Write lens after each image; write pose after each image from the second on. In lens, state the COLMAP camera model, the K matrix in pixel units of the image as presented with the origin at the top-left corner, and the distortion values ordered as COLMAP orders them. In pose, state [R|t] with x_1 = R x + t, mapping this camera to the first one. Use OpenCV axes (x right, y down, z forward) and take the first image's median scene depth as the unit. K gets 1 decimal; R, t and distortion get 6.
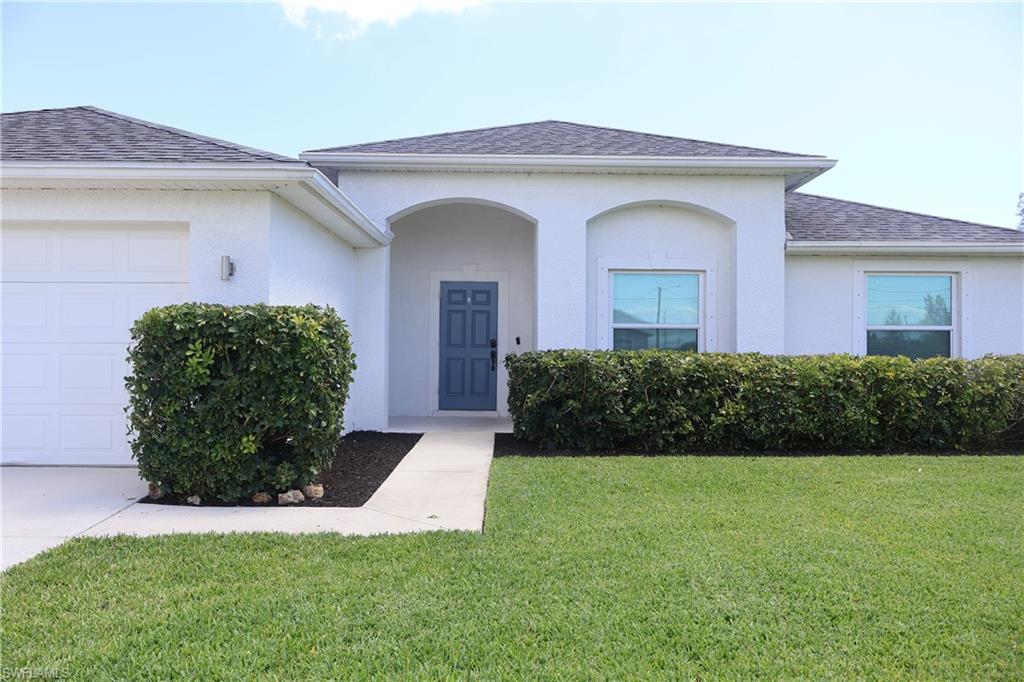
lens RADIAL K [[855.7, 0, 512.0], [0, 855.7, 341.0], [0, 0, 1]] dist [-0.004126, 0.002594]
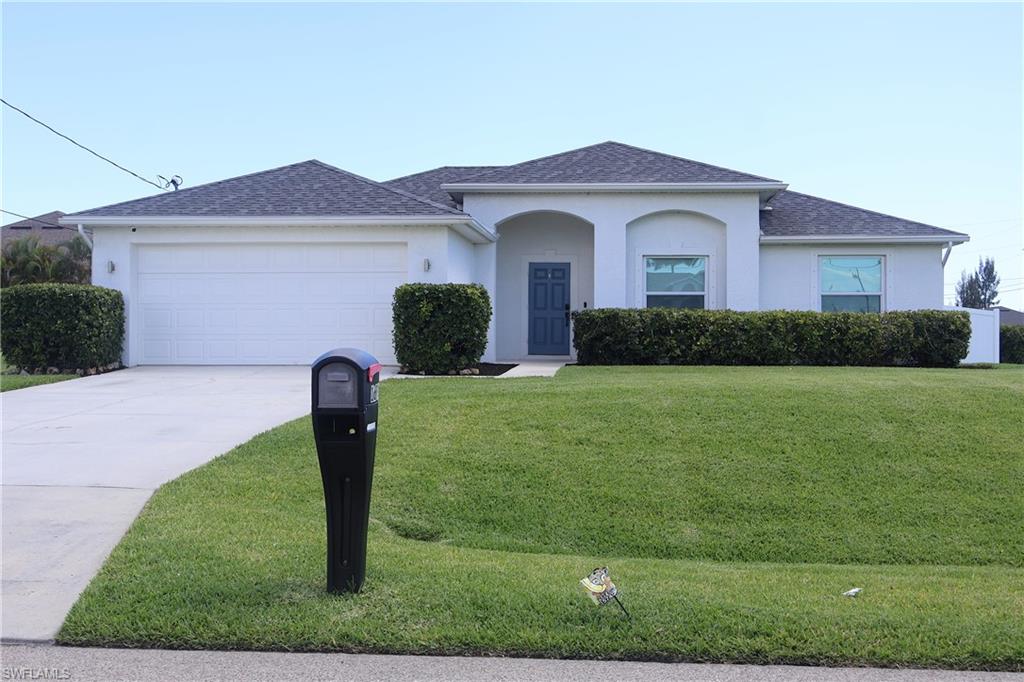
lens RADIAL K [[1194.9, 0, 512.0], [0, 1194.9, 341.0], [0, 0, 1]] dist [-0.008148, -0.021417]
pose [[0.996149, -0.003402, -0.087611, 0.079301], [0.004932, 0.999839, 0.017248, 0.032700], [0.087539, -0.017614, 0.996005, -1.270952]]
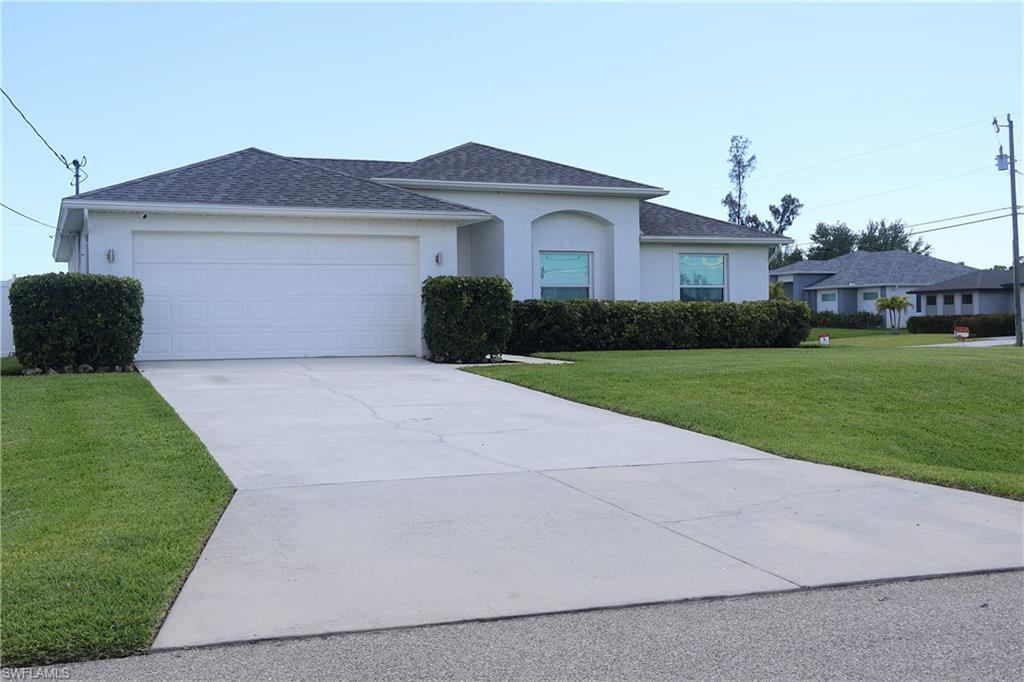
lens RADIAL K [[1194.9, 0, 512.0], [0, 1194.9, 341.0], [0, 0, 1]] dist [-0.008148, -0.021417]
pose [[0.936608, -0.019014, 0.349862, -0.851660], [0.009302, 0.999524, 0.029418, 0.023214], [-0.350255, -0.024299, 0.936339, -1.289379]]
